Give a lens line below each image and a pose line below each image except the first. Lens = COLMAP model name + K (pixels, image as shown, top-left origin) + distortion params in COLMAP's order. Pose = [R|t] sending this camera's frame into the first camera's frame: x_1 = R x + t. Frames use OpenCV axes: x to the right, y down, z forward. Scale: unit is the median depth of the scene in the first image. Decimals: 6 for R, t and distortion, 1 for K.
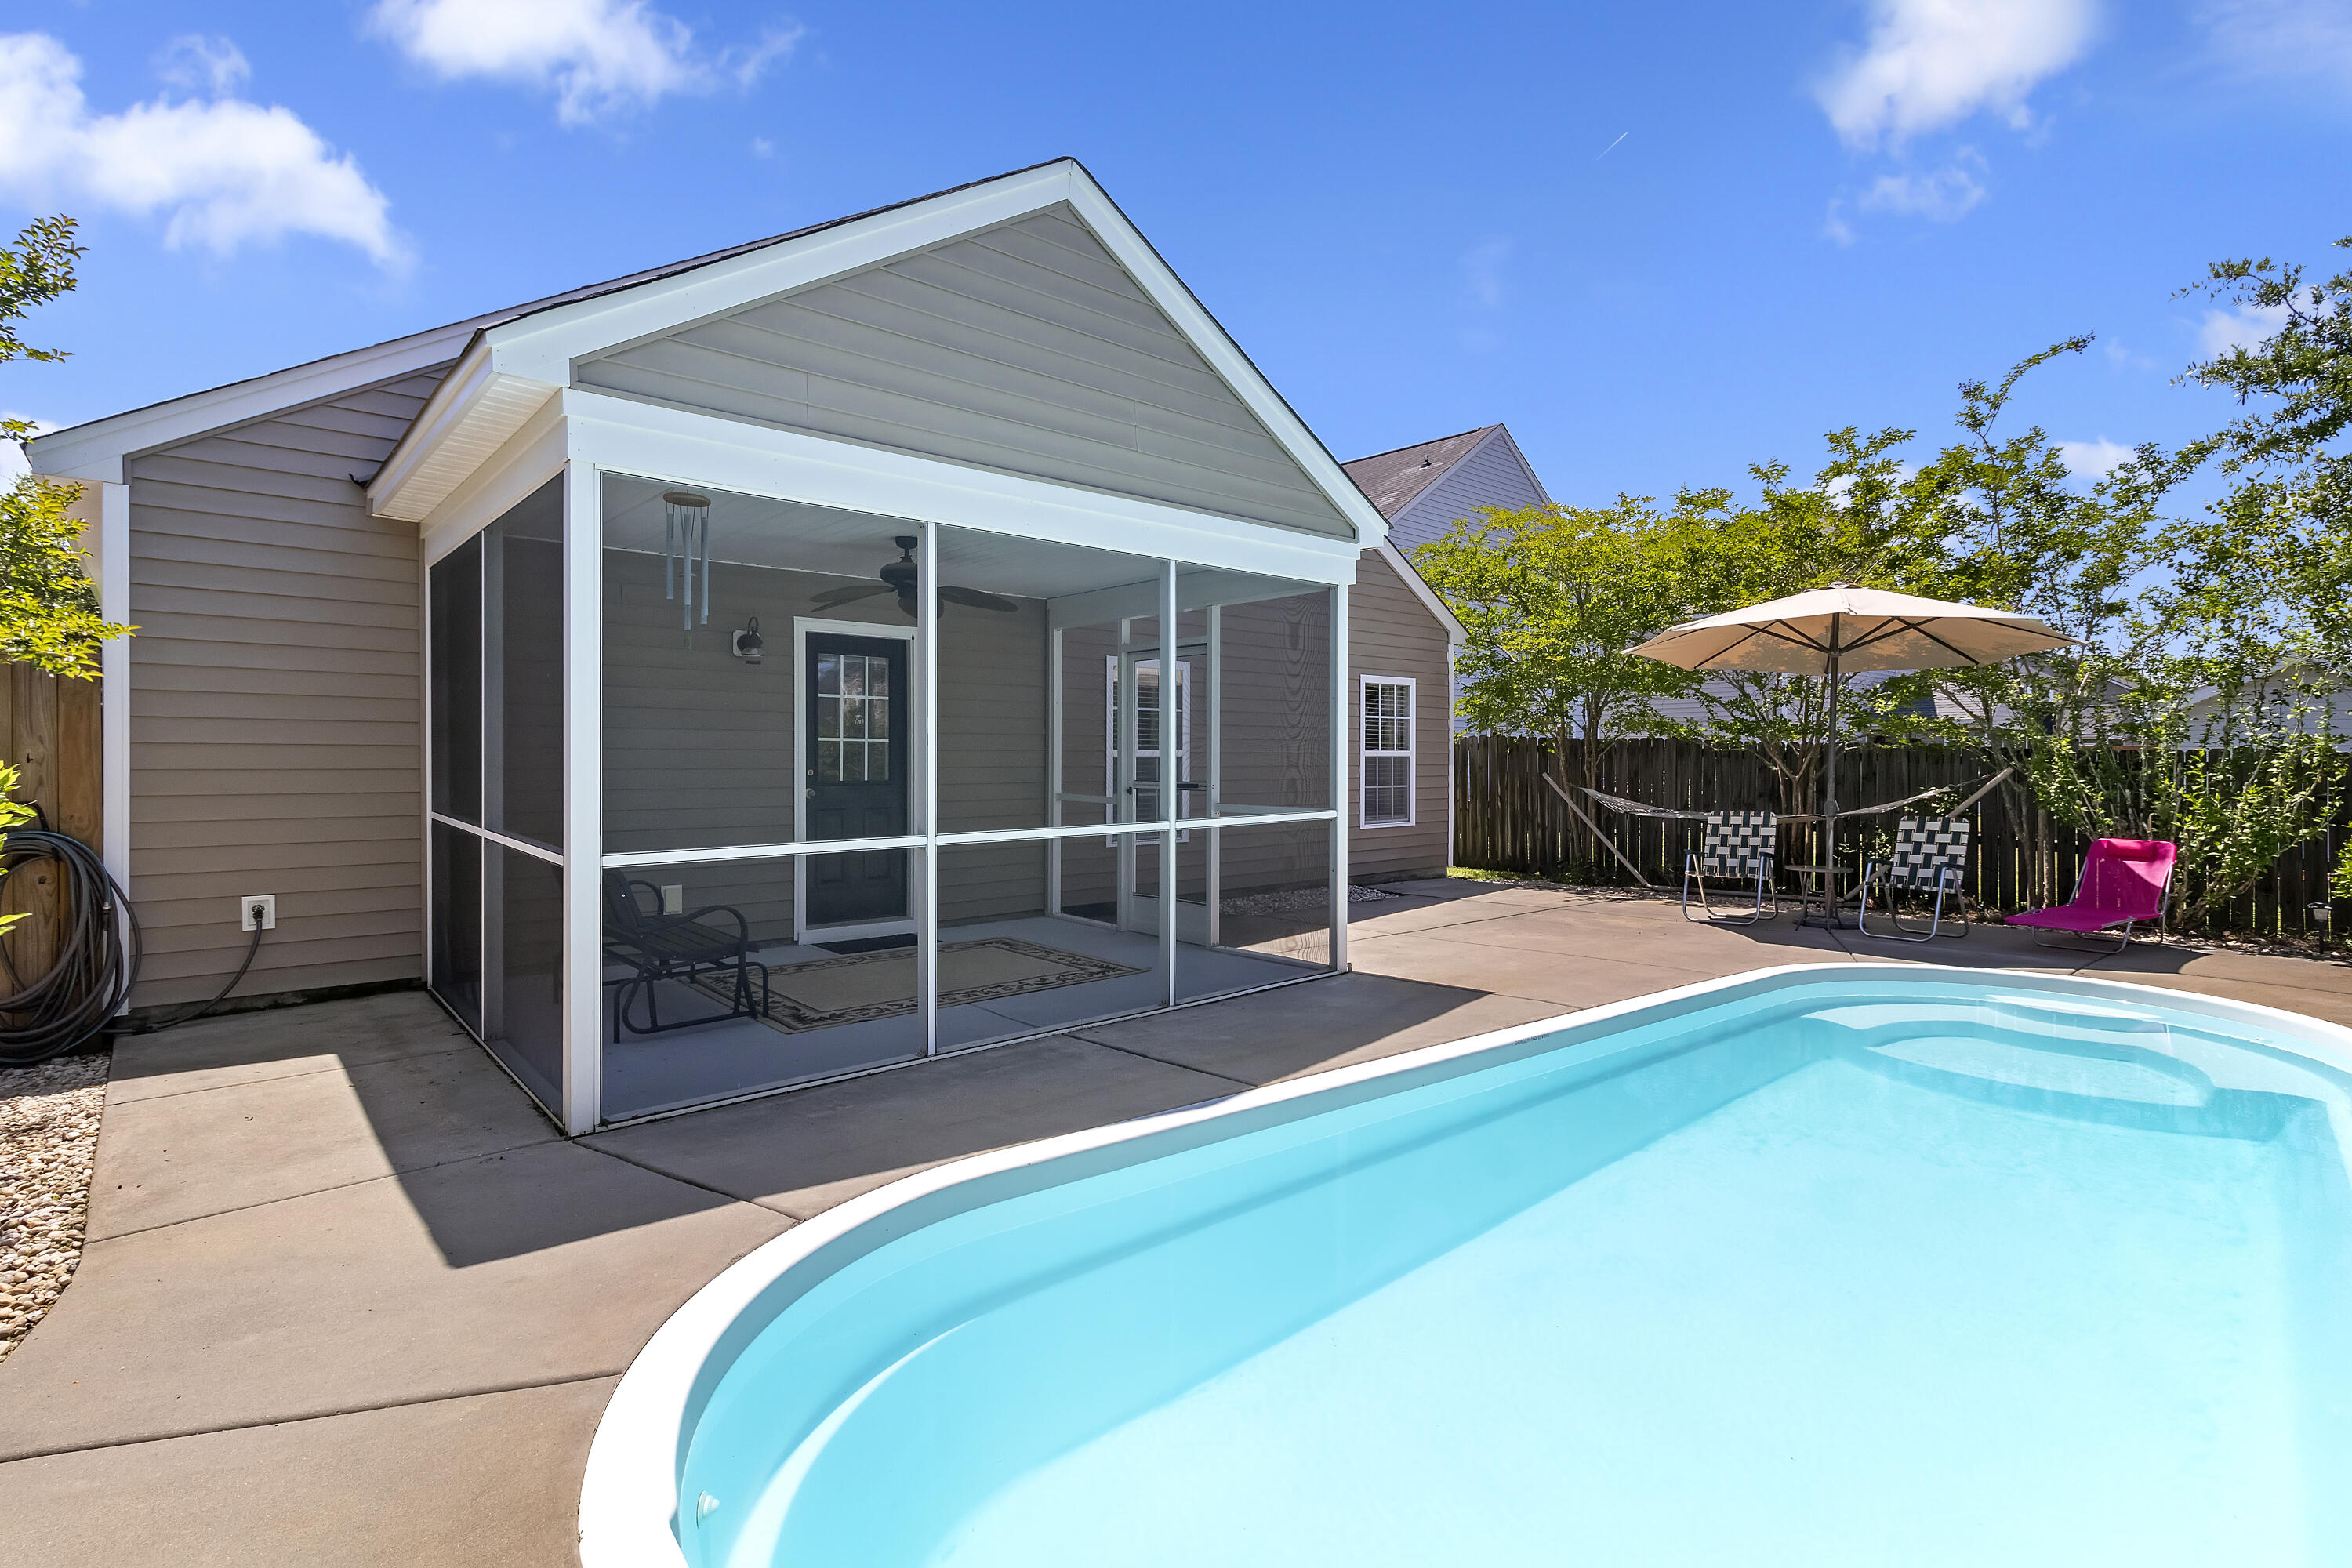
lens RADIAL K [[1103.8, 0, 1179.8], [0, 1103.8, 768.1], [0, 0, 1]] dist [-0.000624, -0.000853]
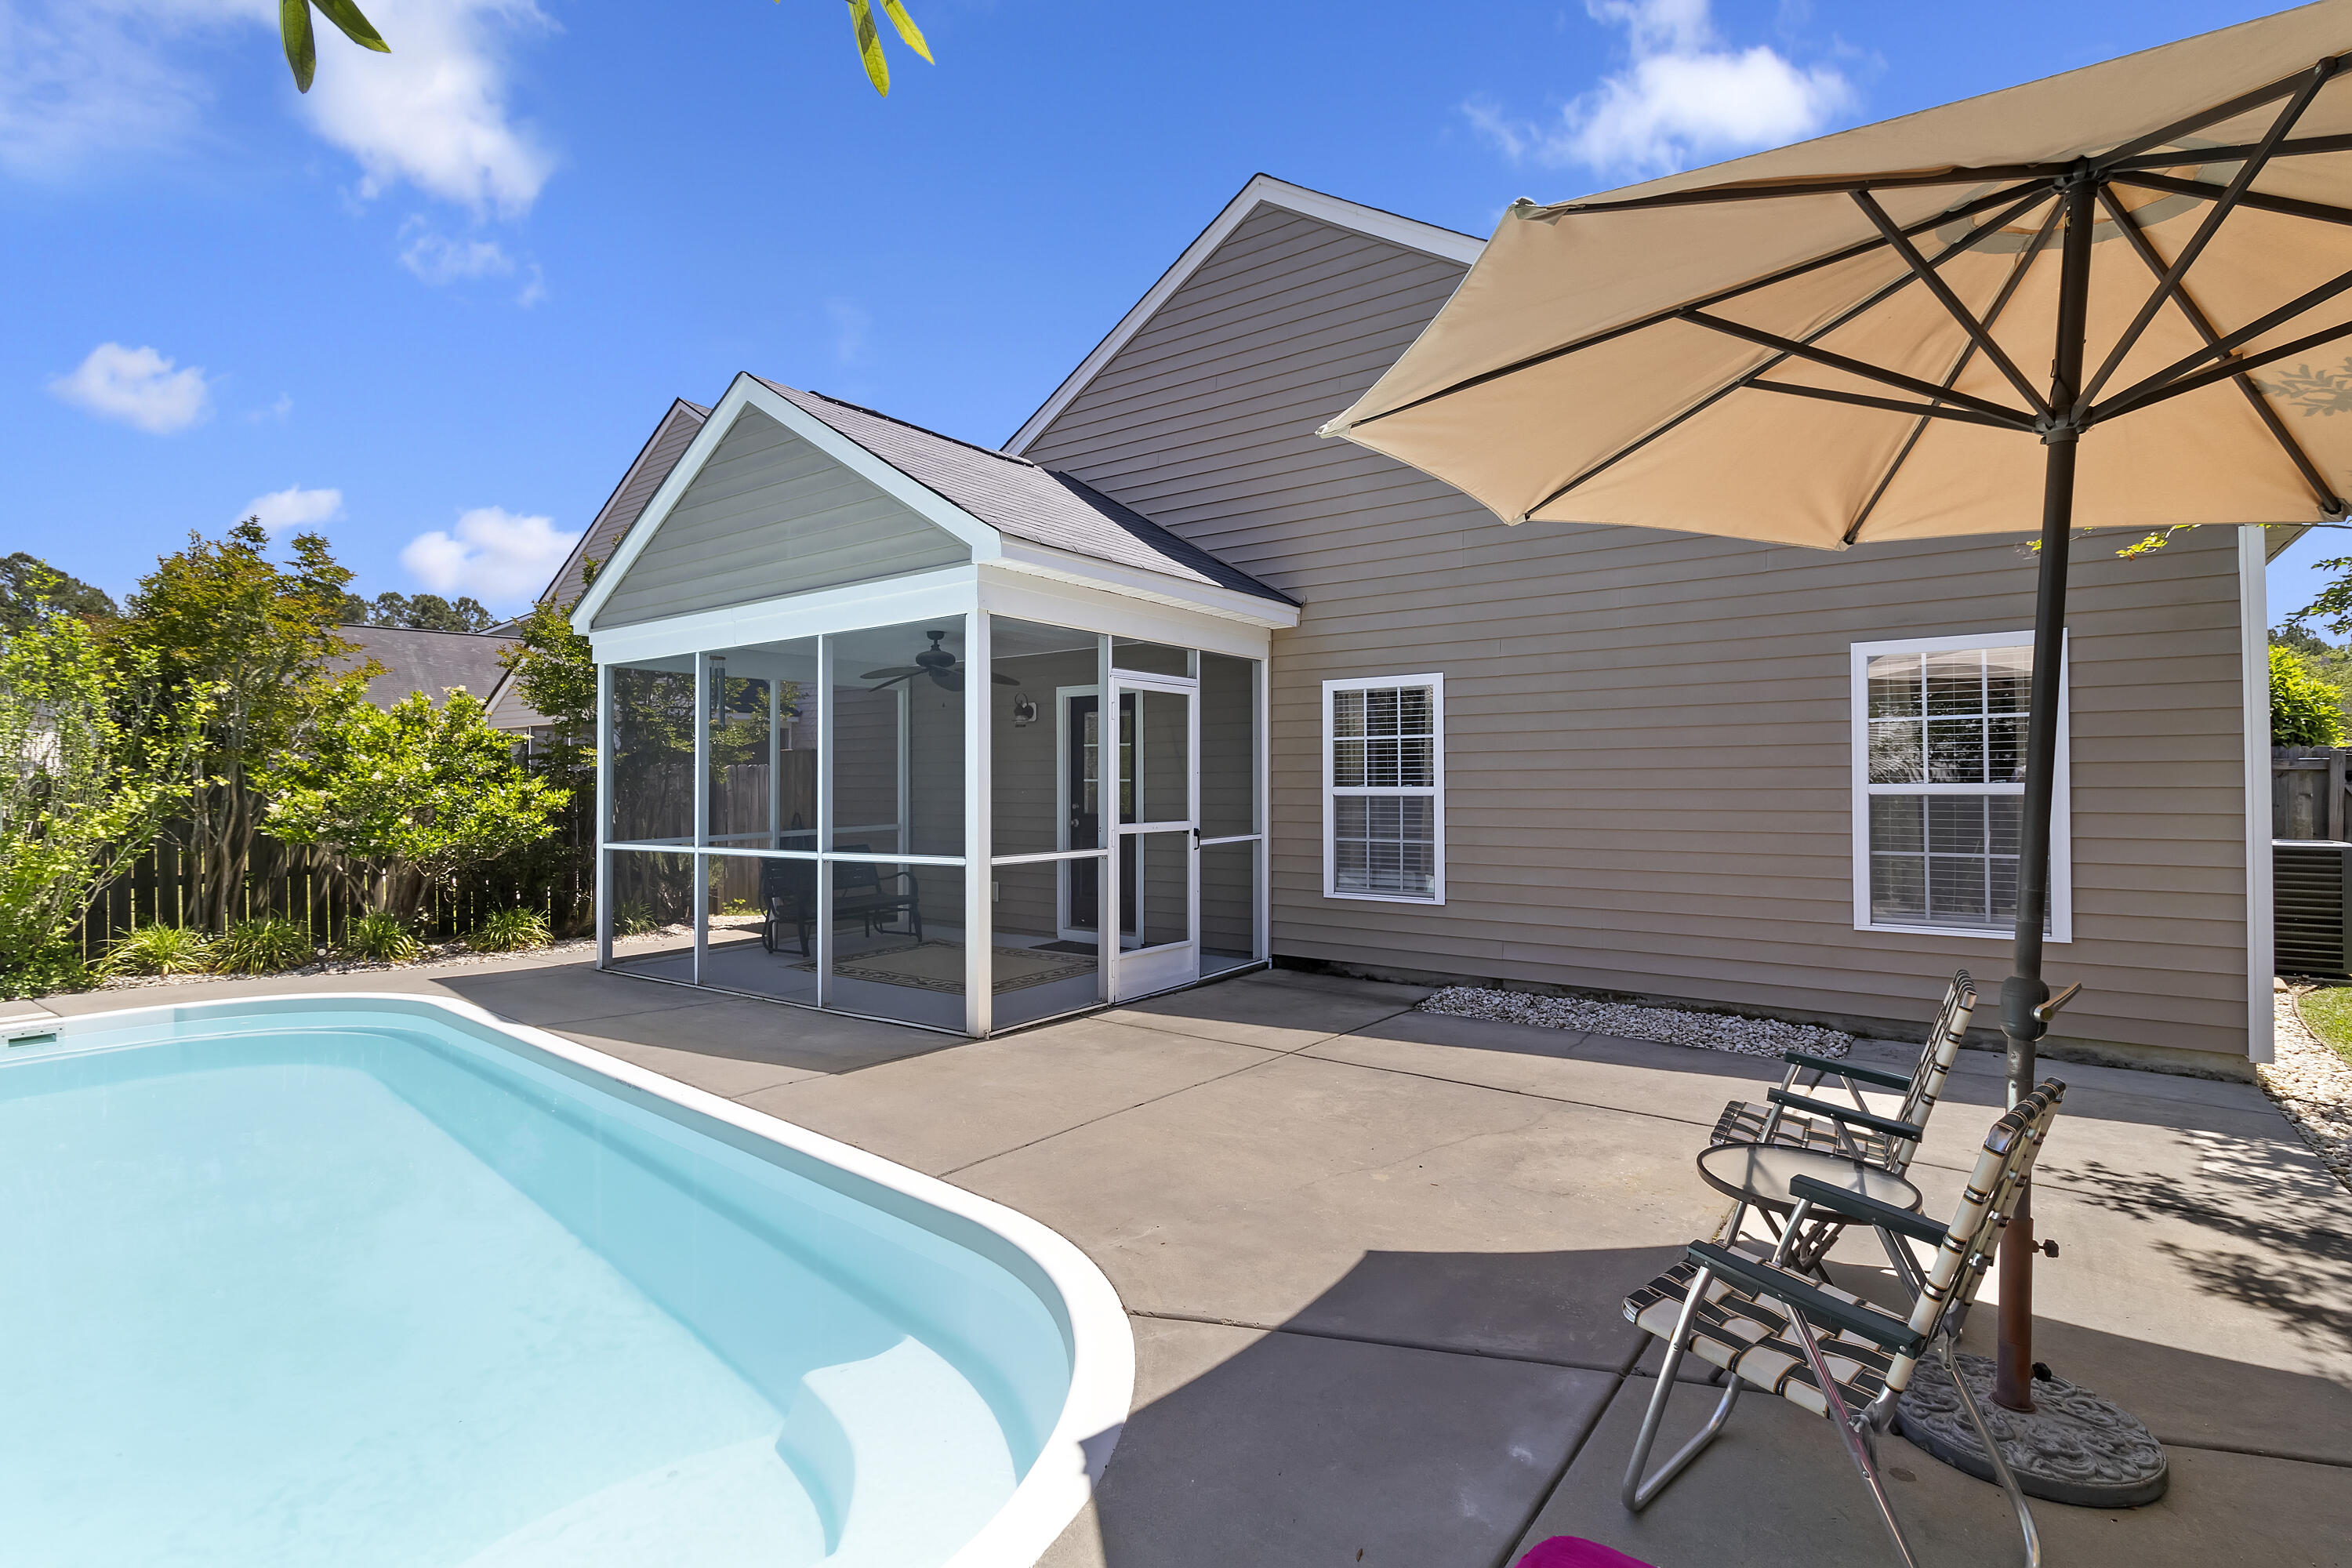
lens RADIAL K [[1103.8, 0, 1179.8], [0, 1103.8, 768.1], [0, 0, 1]] dist [-0.000624, -0.000853]
pose [[0.216278, -0.015152, -0.976214, 0.917811], [-0.001703, 0.999872, -0.015896, -0.018767], [0.976330, 0.005101, 0.216225, 0.824921]]
